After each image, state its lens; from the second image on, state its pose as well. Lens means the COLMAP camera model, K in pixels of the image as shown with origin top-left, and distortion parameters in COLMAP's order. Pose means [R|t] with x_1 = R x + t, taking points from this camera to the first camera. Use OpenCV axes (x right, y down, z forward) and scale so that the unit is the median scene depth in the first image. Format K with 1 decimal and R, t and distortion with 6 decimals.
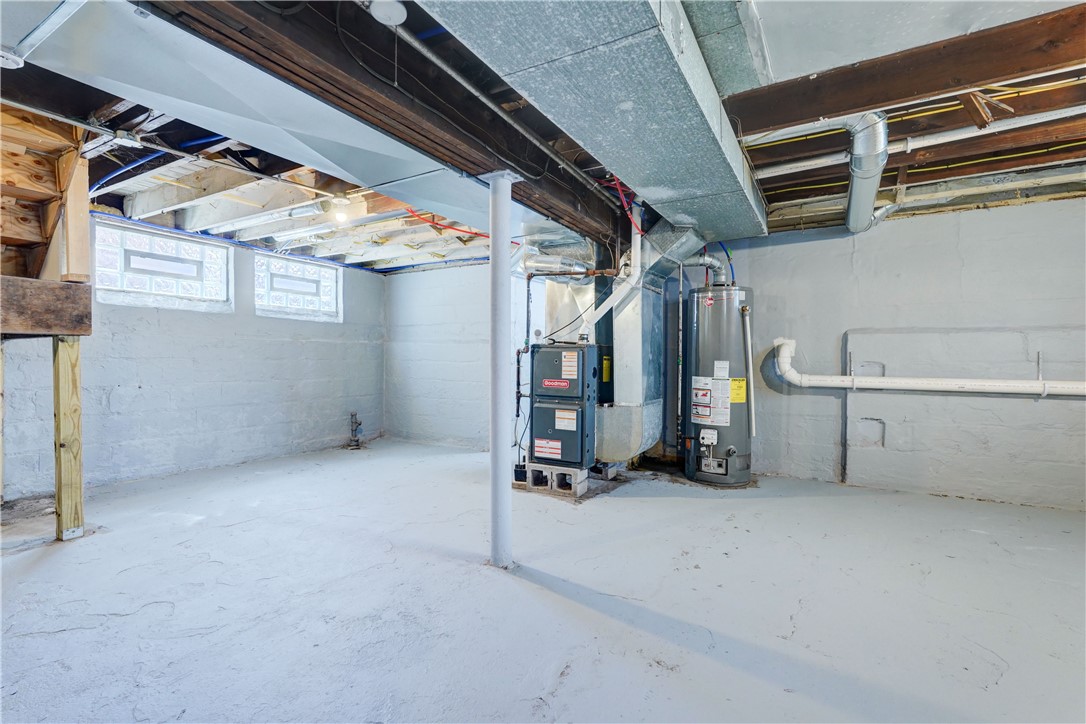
lens RADIAL K [[502.1, 0, 563.4], [0, 502.1, 353.1], [0, 0, 1]] dist [0.000171, 0.000143]
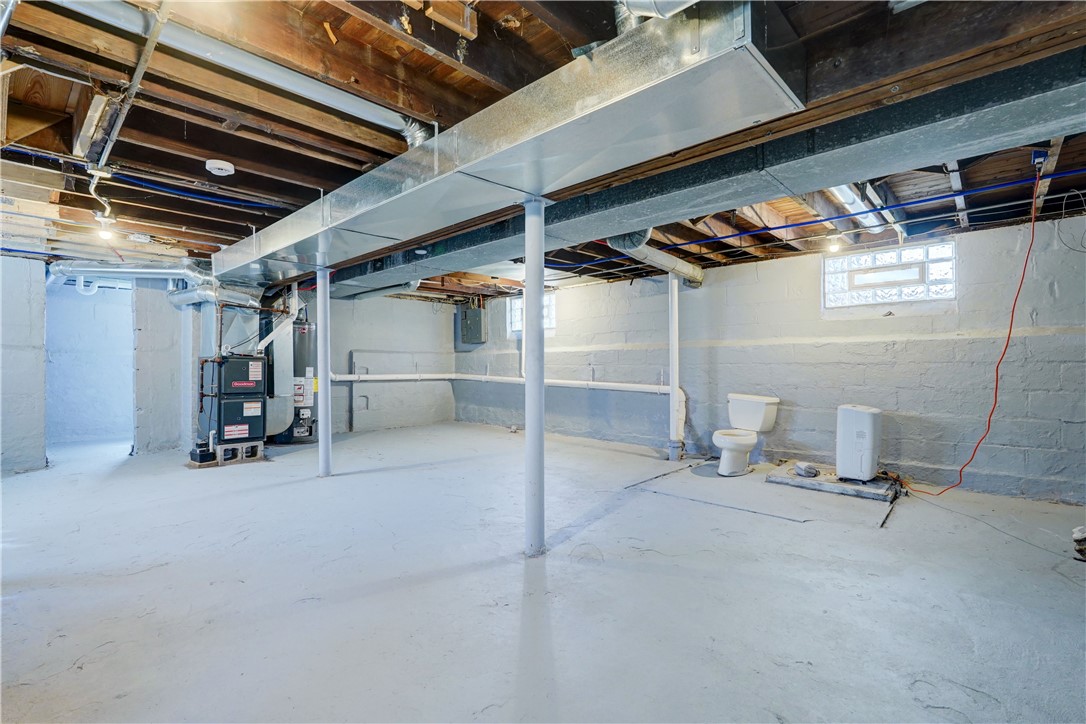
lens RADIAL K [[502.1, 0, 563.4], [0, 502.1, 353.1], [0, 0, 1]] dist [0.000171, 0.000143]
pose [[0.196037, 0.017884, 0.980433, -1.214909], [-0.006677, 0.999835, -0.016903, -0.008850], [-0.980574, -0.003233, 0.196124, -0.156421]]
